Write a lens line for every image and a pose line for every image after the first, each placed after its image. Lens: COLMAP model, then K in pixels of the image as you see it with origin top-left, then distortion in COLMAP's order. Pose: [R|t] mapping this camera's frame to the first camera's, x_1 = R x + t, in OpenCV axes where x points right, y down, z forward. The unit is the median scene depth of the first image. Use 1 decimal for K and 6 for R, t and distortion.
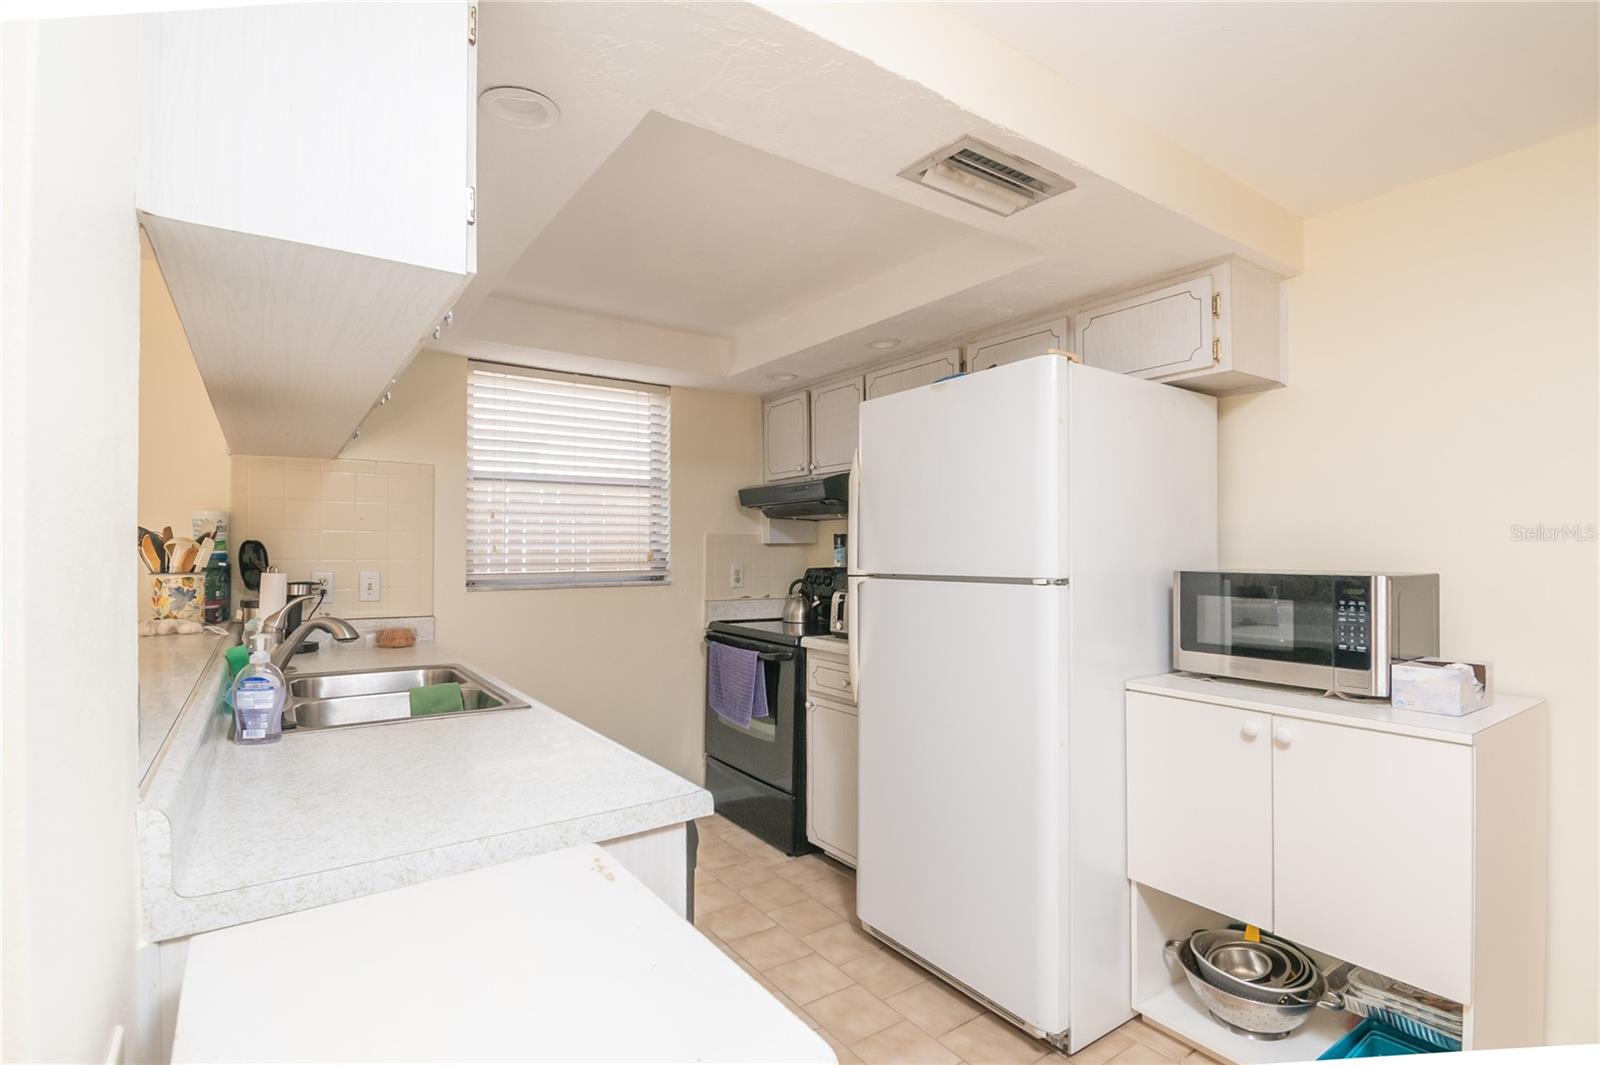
lens RADIAL K [[757.0, 0, 825.7], [0, 757.0, 551.0], [0, 0, 1]] dist [-0.005091, -0.000243]
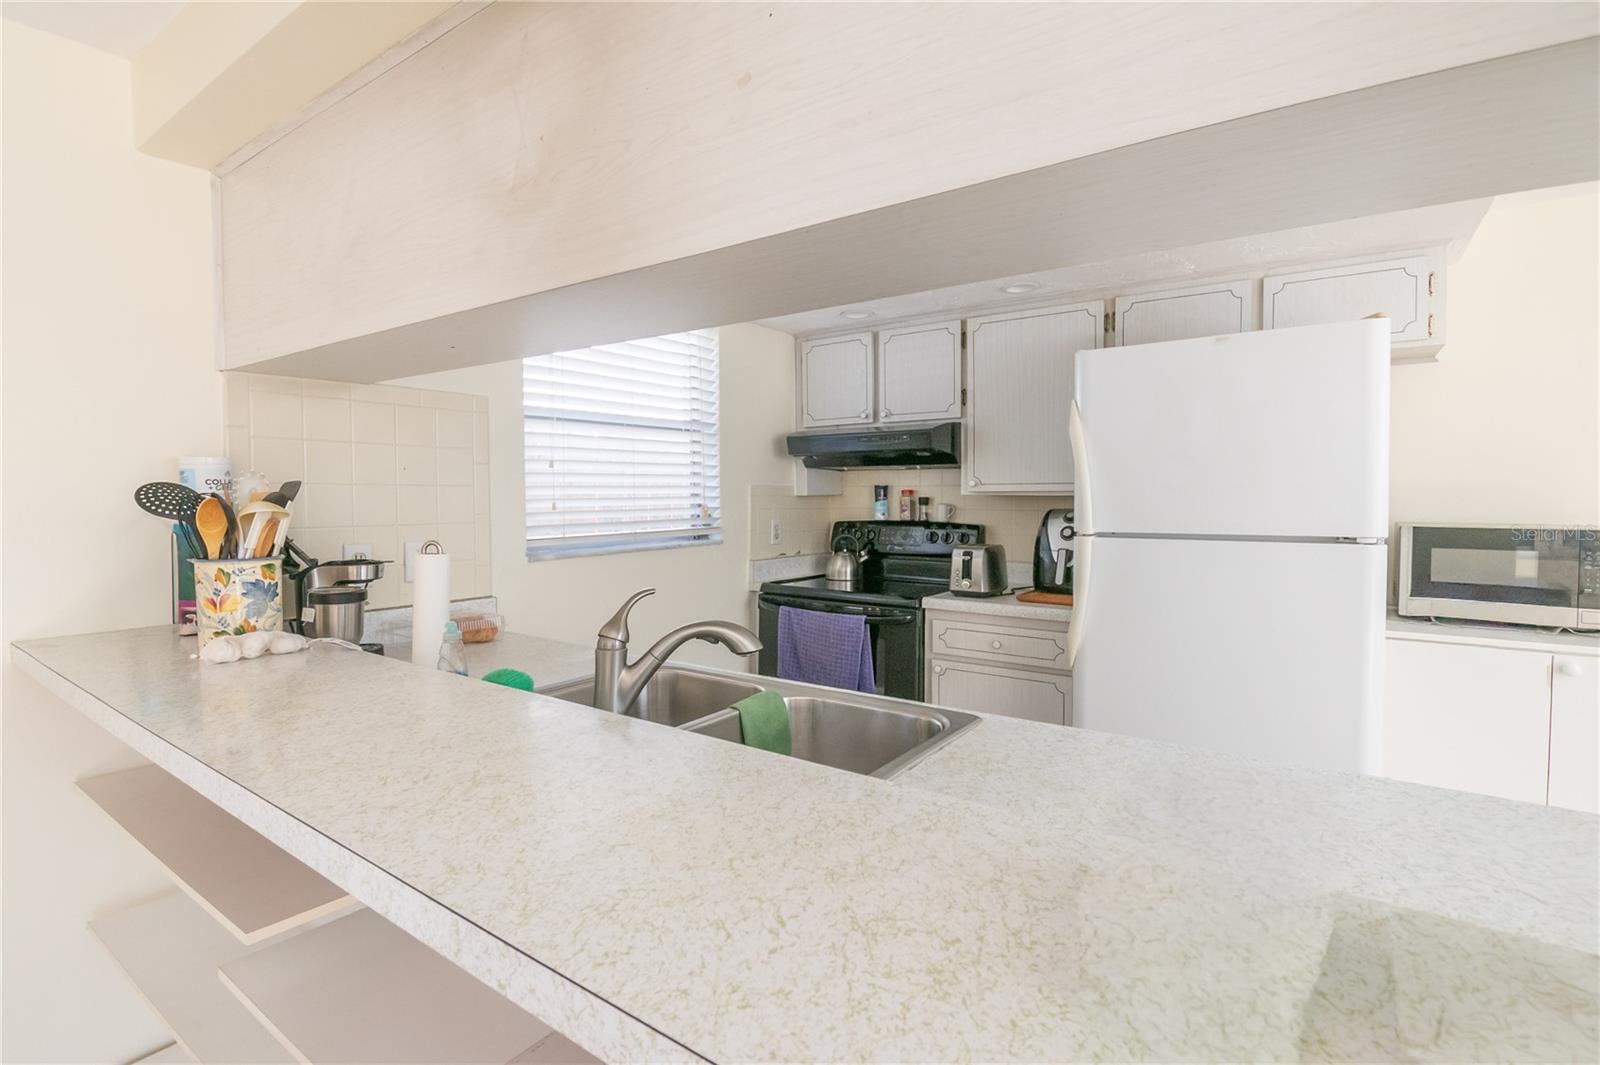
lens RADIAL K [[726.5, 0, 810.8], [0, 726.5, 526.8], [0, 0, 1]] dist [-0.018258, -0.001010]
pose [[0.941286, -0.020305, 0.337000, -0.439963], [0.004733, 0.998885, 0.046966, -0.016120], [-0.337578, -0.042613, 0.940332, 0.198616]]
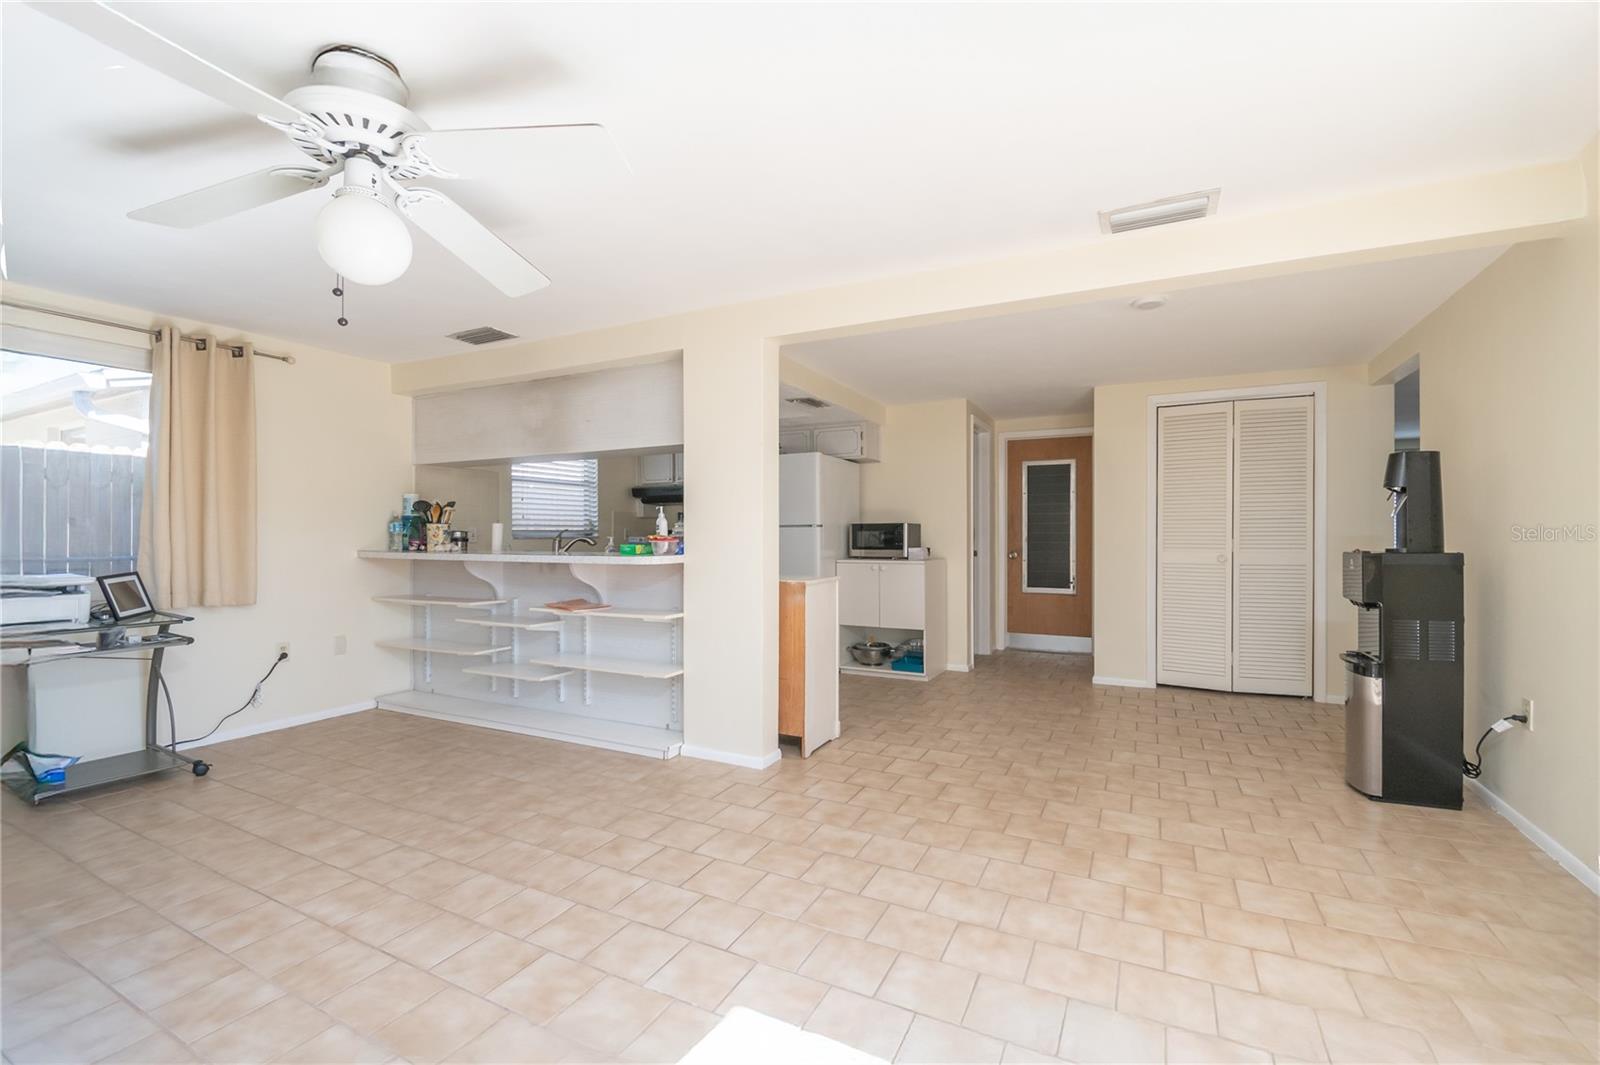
lens RADIAL K [[687.8, 0, 806.5], [0, 687.8, 533.2], [0, 0, 1]] dist [0.001598, 0.000033]
pose [[0.889295, -0.000230, 0.457333, -0.594087], [0.003600, 0.999972, -0.006497, 0.051699], [-0.457319, 0.007424, 0.889272, -0.851671]]
